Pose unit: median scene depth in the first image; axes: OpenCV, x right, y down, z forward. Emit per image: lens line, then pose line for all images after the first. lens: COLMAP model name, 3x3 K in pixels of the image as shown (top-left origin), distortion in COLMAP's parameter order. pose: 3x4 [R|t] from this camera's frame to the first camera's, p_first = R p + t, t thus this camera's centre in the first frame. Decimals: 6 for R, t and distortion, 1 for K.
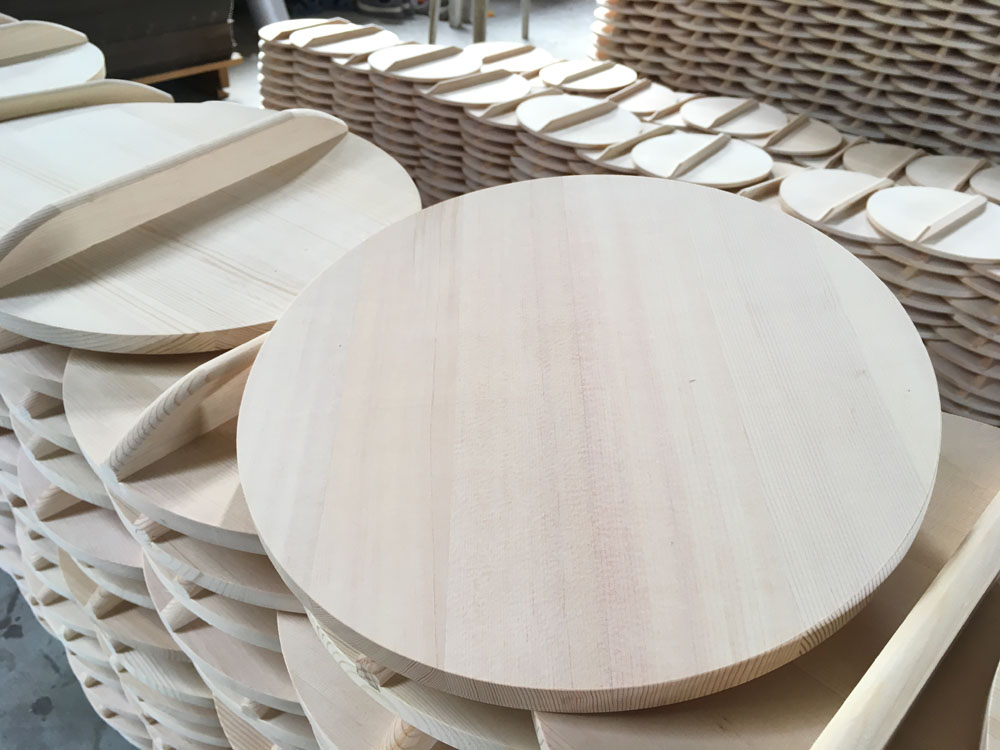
lens RADIAL K [[868.2, 0, 500.0], [0, 868.2, 375.0], [0, 0, 1]] dist [0.079844, -0.117594]
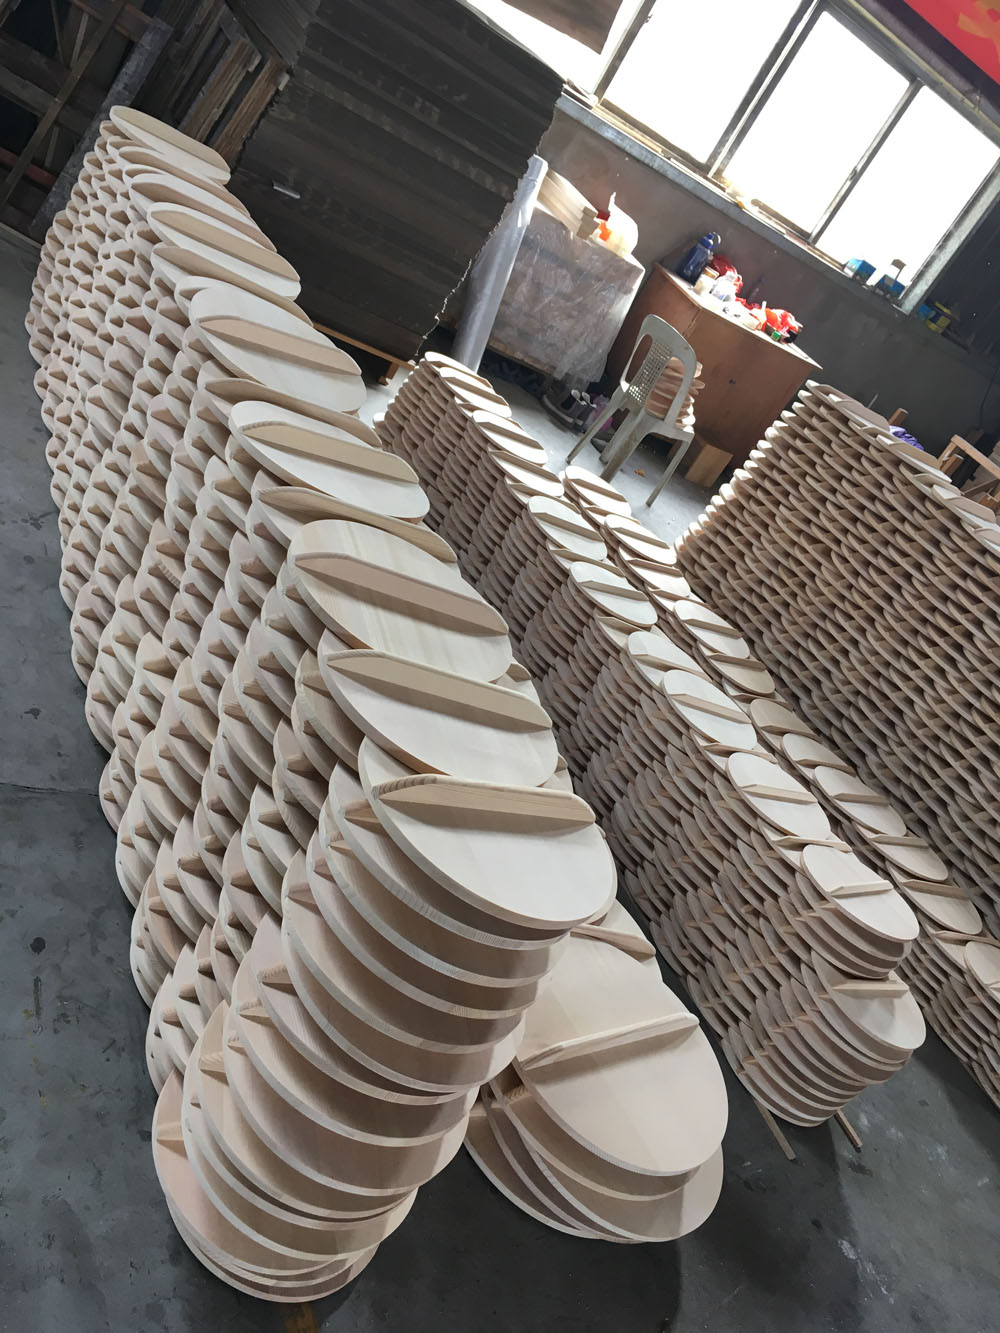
lens RADIAL K [[1157.3, 0, 500.0], [0, 1157.3, 666.5], [0, 0, 1]] dist [0.079844, -0.117594]
pose [[0.804683, 0.579804, -0.127725, 0.305543], [-0.593702, 0.786579, -0.169741, 0.197570], [0.002049, 0.212418, 0.977177, -0.571638]]
